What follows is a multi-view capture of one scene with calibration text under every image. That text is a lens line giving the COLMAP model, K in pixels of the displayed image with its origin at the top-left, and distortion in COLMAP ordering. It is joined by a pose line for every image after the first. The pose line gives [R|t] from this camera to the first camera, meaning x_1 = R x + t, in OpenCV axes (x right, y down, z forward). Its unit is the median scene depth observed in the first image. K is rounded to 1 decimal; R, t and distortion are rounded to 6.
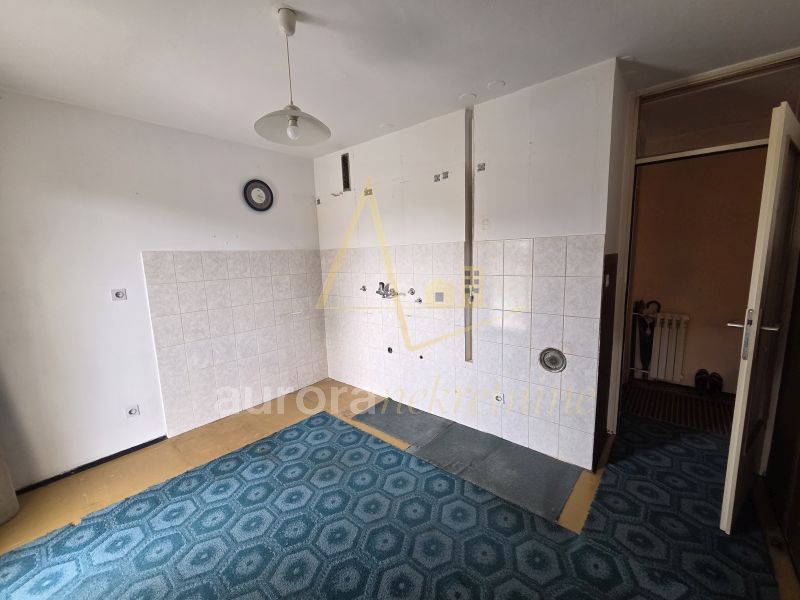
lens RADIAL K [[329.6, 0, 397.1], [0, 329.6, 301.8], [0, 0, 1]] dist [0.002672, 0.000252]
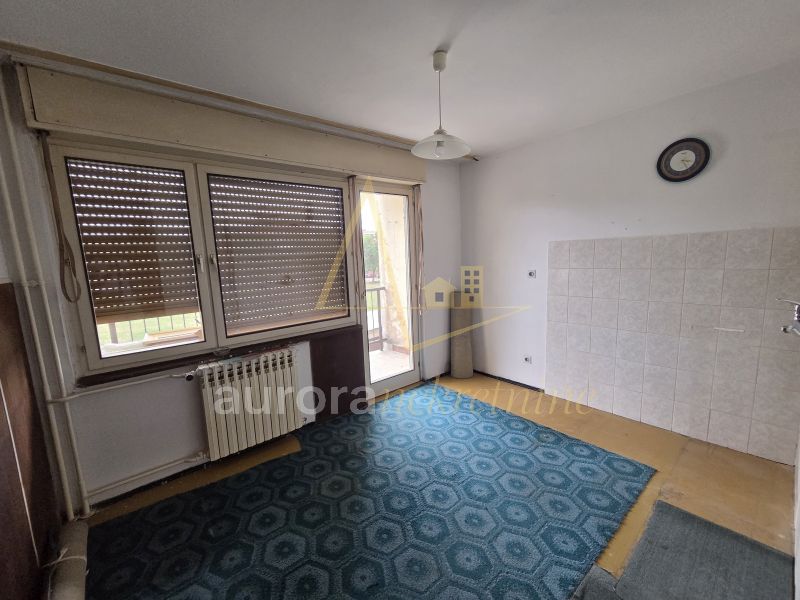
lens RADIAL K [[329.6, 0, 398.1], [0, 329.6, 302.4], [0, 0, 1]] dist [0.002672, 0.000252]
pose [[-0.166516, 0.177332, -0.969962, 0.531195], [-0.092335, 0.976569, 0.194392, -0.106569], [0.981706, 0.121930, -0.146241, 0.584842]]
